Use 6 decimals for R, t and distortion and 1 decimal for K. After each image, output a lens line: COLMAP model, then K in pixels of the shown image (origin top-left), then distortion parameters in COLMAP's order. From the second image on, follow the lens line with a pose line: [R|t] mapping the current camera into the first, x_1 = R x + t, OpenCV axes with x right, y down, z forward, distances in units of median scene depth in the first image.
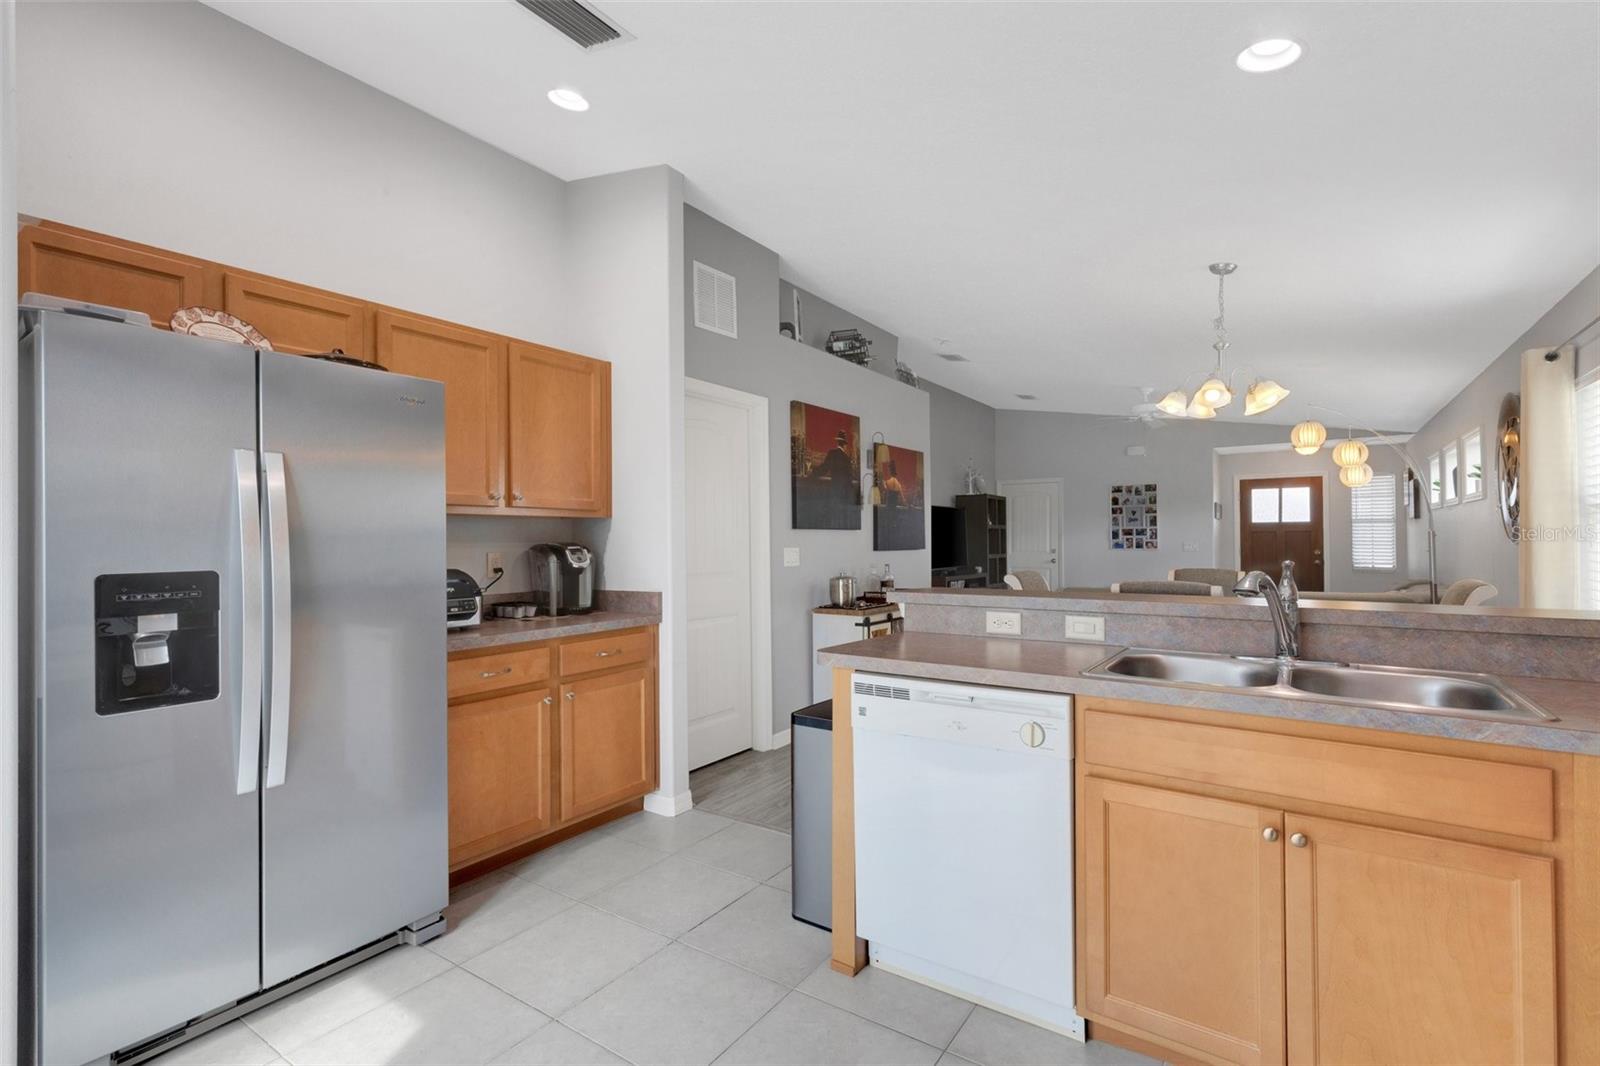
lens RADIAL K [[719.9, 0, 807.5], [0, 719.9, 532.3], [0, 0, 1]] dist [0.000519, -0.000664]
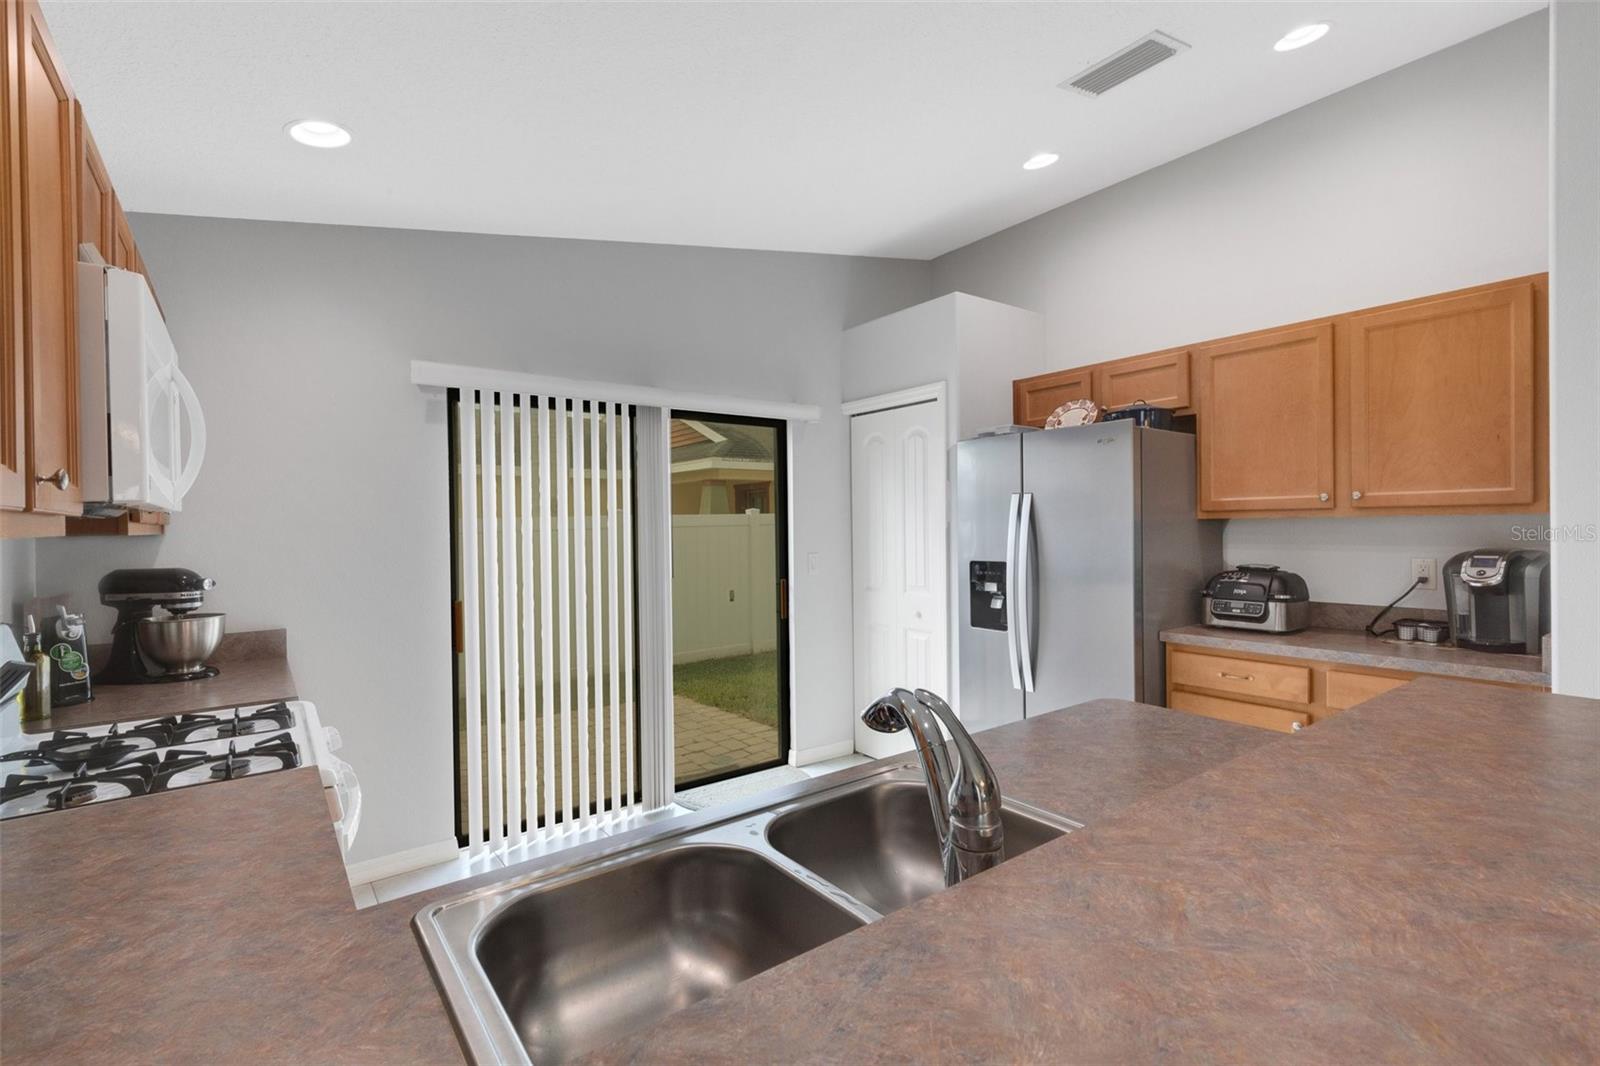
lens RADIAL K [[719.9, 0, 795.7], [0, 719.9, 532.5], [0, 0, 1]] dist [0.000519, -0.000664]
pose [[-0.348329, 0.023242, -0.937084, 0.196619], [0.026535, 0.999536, 0.014927, -0.011030], [0.936997, -0.019666, -0.348784, 0.206464]]
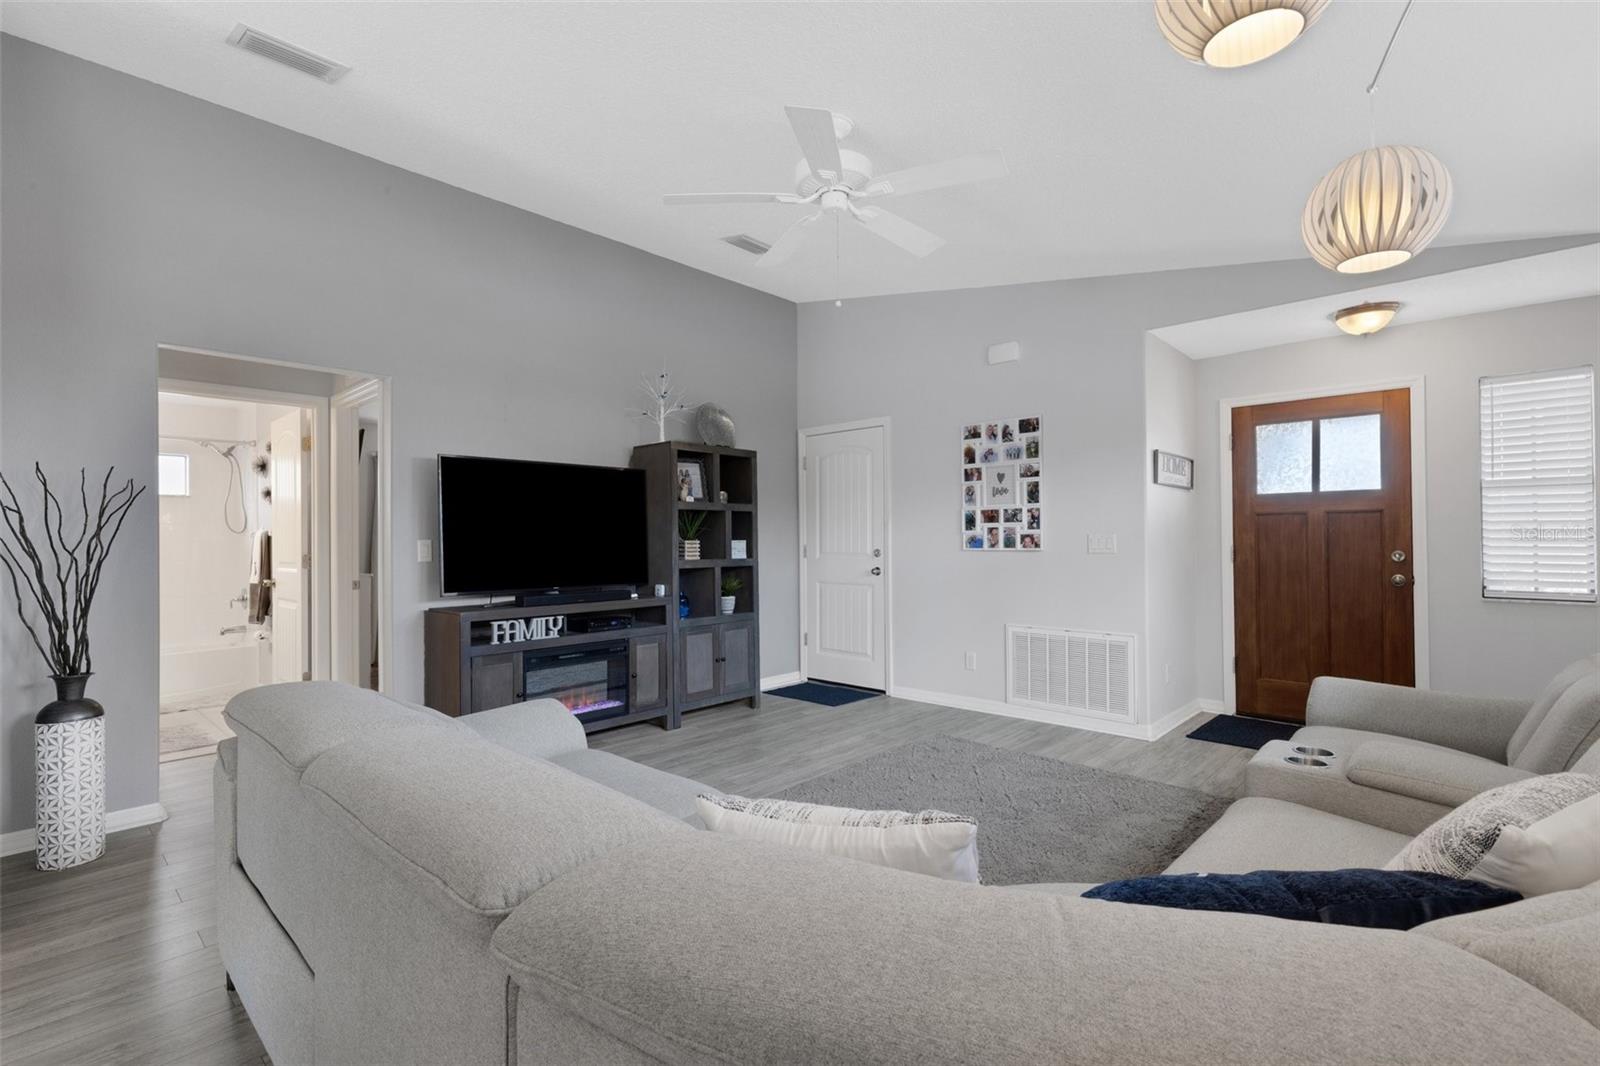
lens RADIAL K [[733.3, 0, 800.9], [0, 733.3, 527.2], [0, 0, 1]] dist [0.006602, -0.002550]
pose [[0.990336, -0.003948, -0.138631, 0.391890], [0.003465, 0.999987, -0.003722, 0.009445], [0.138644, 0.003205, 0.990337, 0.479423]]
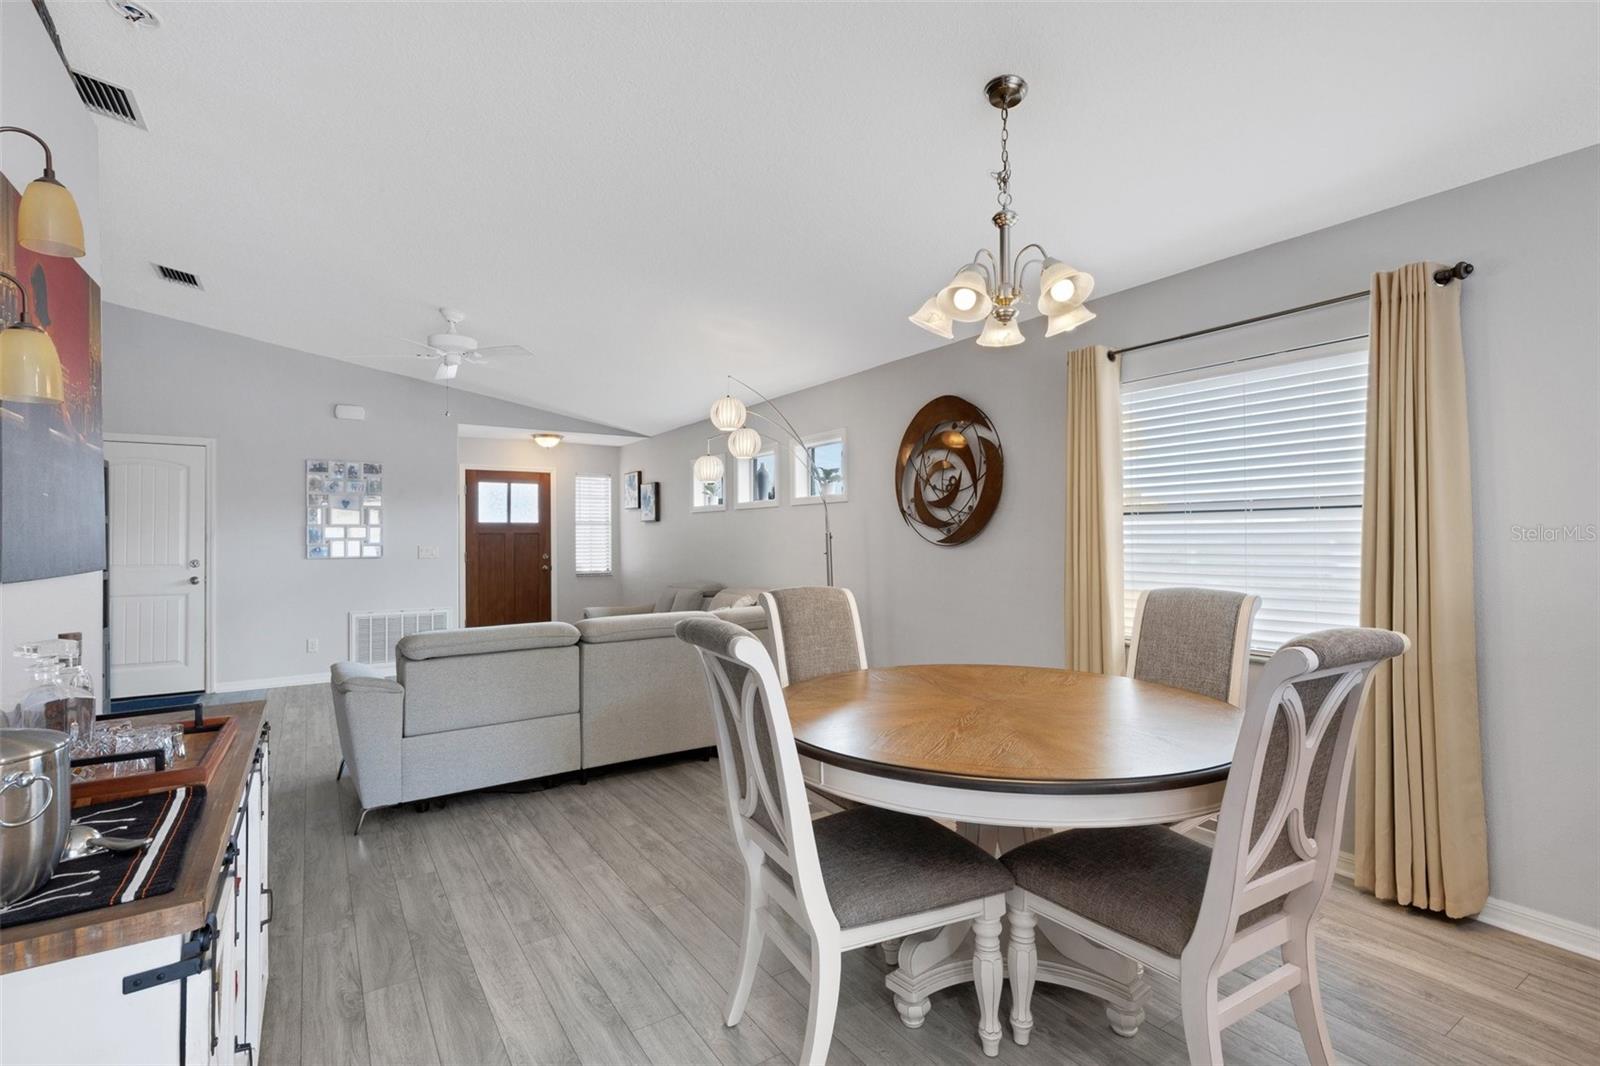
lens RADIAL K [[733.3, 0, 791.7], [0, 733.3, 531.2], [0, 0, 1]] dist [0.006602, -0.002550]
pose [[0.389598, 0.013102, 0.920892, -0.020754], [-0.006783, 0.999913, -0.011357, 0.003909], [-0.920960, -0.001822, 0.389653, 0.347931]]
